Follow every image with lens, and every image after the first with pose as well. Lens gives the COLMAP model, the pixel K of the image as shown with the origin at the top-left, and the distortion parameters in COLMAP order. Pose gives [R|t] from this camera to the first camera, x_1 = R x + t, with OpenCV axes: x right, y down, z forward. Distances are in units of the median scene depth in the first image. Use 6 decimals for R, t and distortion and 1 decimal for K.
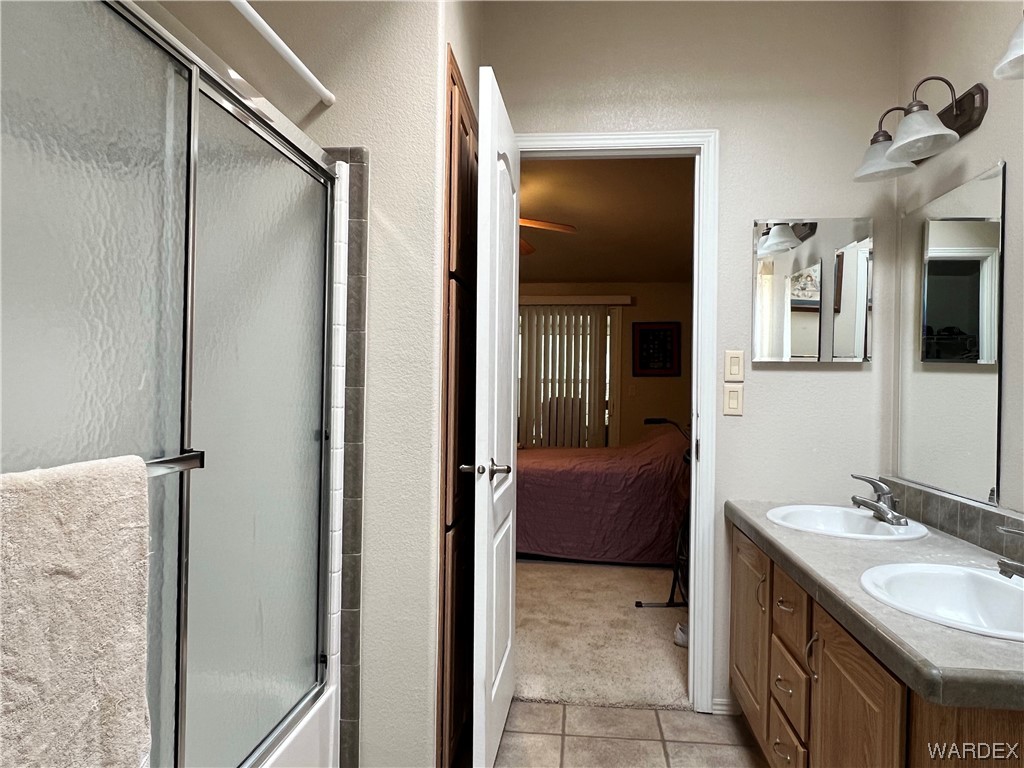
lens RADIAL K [[726.9, 0, 510.2], [0, 726.9, 383.3], [0, 0, 1]] dist [-0.002267, -0.000150]
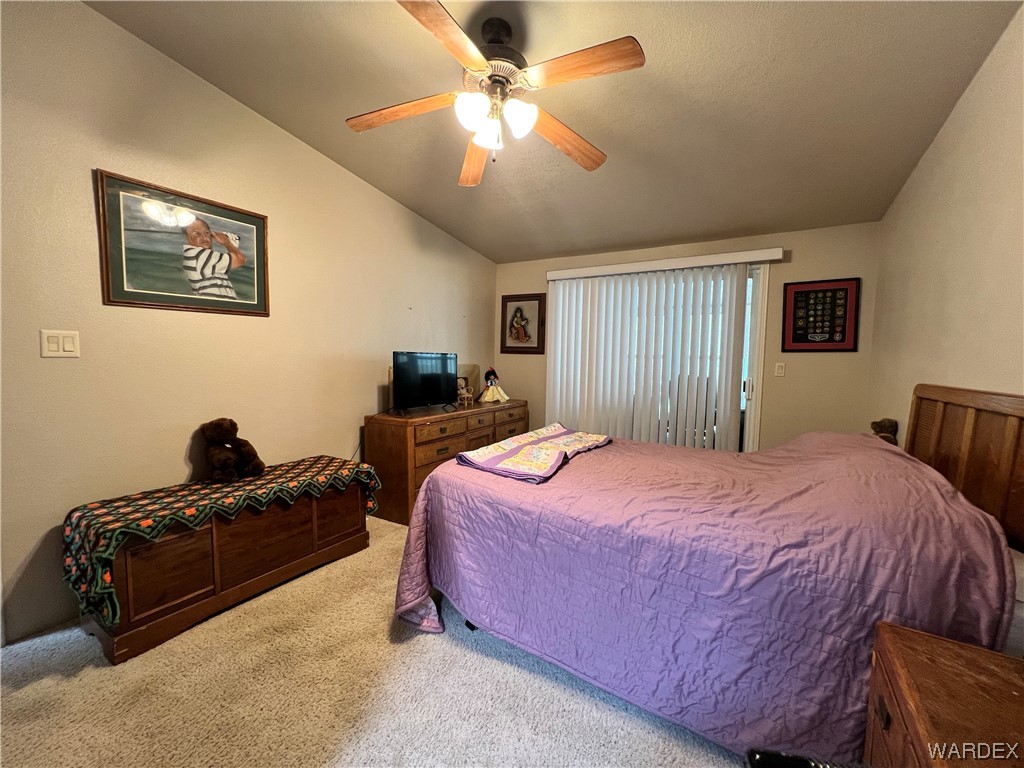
lens RADIAL K [[413.6, 0, 509.1], [0, 413.6, 385.1], [0, 0, 1]] dist [-0.000359, 0.000152]
pose [[0.908991, 0.029521, -0.415768, 0.088394], [-0.003042, 0.997932, 0.064205, -0.001728], [0.416804, -0.057097, 0.907201, 0.470233]]
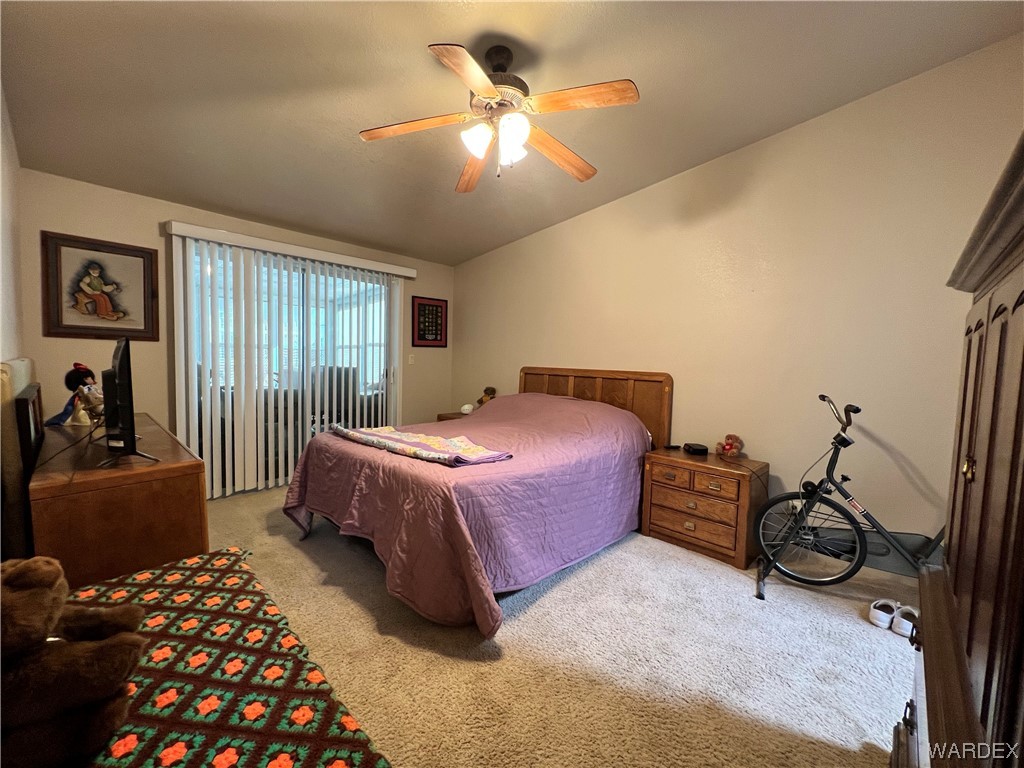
lens RADIAL K [[413.6, 0, 509.2], [0, 413.6, 386.8], [0, 0, 1]] dist [-0.000359, 0.000152]
pose [[0.602045, -0.055331, 0.796543, -0.239853], [-0.020596, 0.996188, 0.084766, -0.005197], [-0.798197, -0.067438, 0.598610, 0.521414]]
